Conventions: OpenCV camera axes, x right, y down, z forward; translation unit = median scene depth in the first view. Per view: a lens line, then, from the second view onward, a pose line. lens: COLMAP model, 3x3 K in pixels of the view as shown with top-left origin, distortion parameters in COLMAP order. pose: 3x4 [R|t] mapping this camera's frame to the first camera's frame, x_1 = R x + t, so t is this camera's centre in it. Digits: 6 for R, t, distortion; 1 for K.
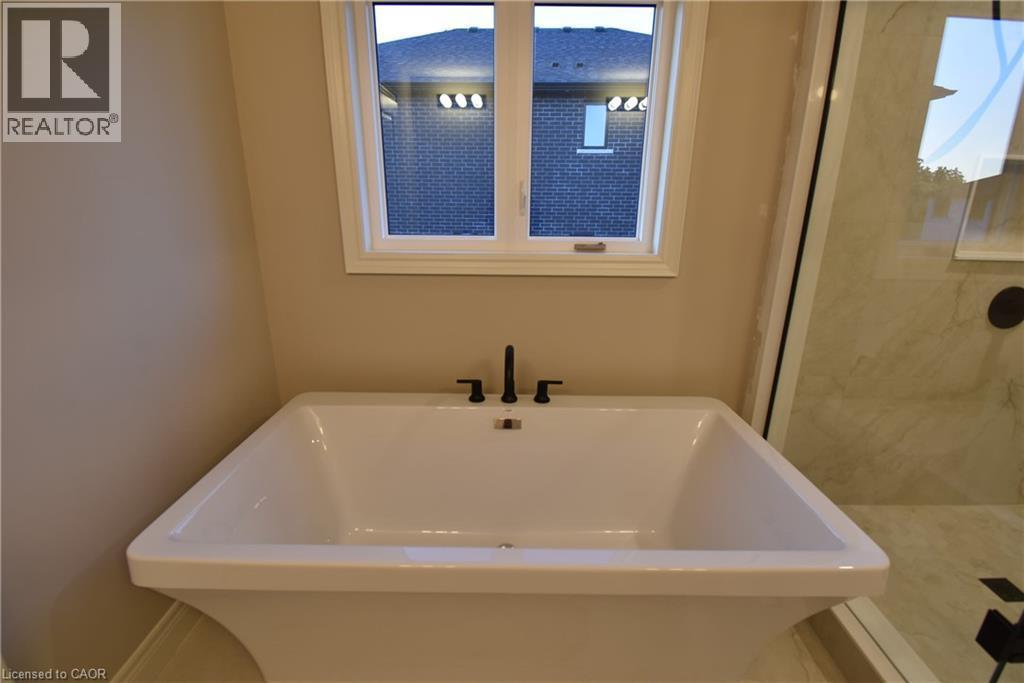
lens RADIAL K [[485.6, 0, 512.0], [0, 485.6, 341.5], [0, 0, 1]] dist [-0.000139, -0.000263]
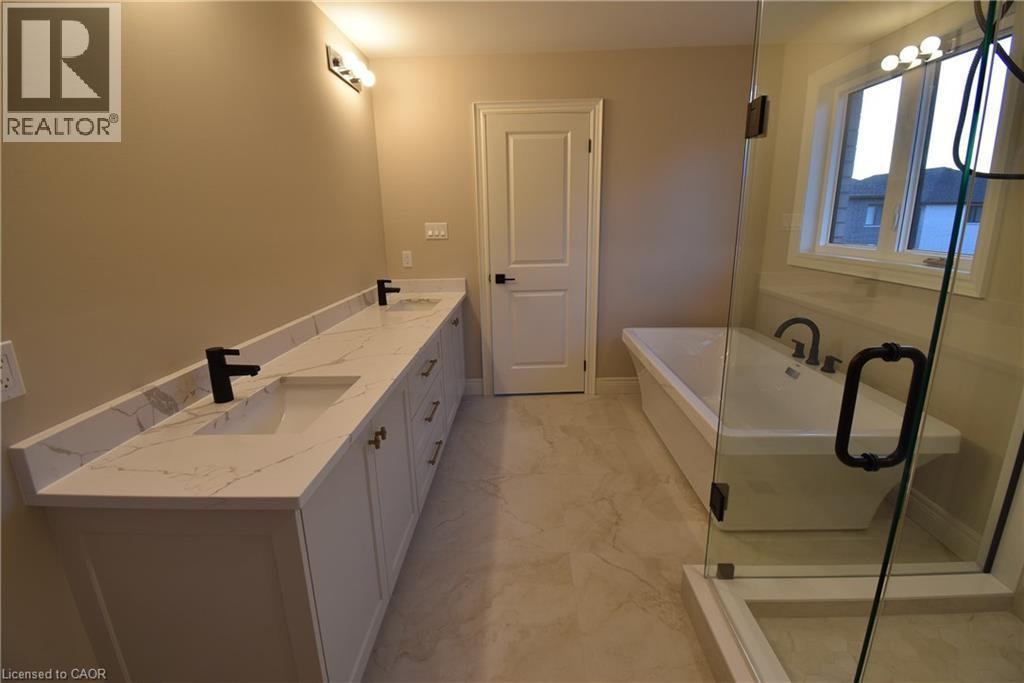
lens RADIAL K [[485.6, 0, 512.0], [0, 485.6, 341.5], [0, 0, 1]] dist [-0.000139, -0.000263]
pose [[-0.009988, 0.236095, -0.971679, 1.475271], [-0.292162, 0.928636, 0.228640, -0.003465], [0.956317, 0.286171, 0.059702, 0.101747]]
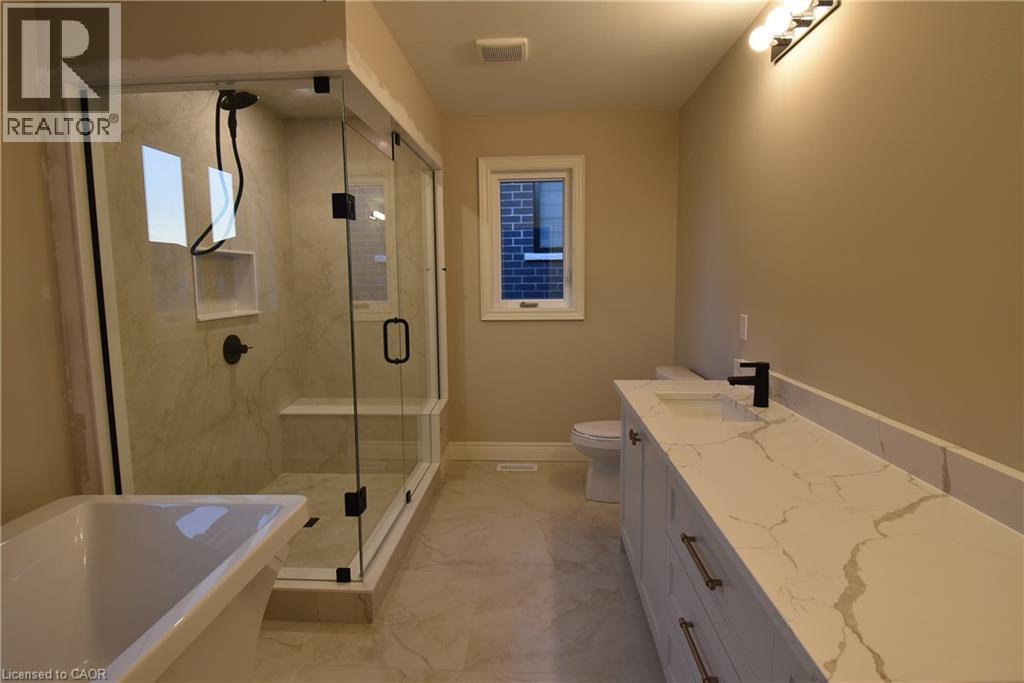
lens RADIAL K [[585.9, 0, 506.1], [0, 585.9, 335.1], [0, 0, 1]] dist [-0.002472, -0.000478]
pose [[0.044741, -0.102239, 0.993753, -0.661085], [0.324418, 0.942323, 0.082342, 0.011537], [-0.944855, 0.318707, 0.075328, 0.072913]]
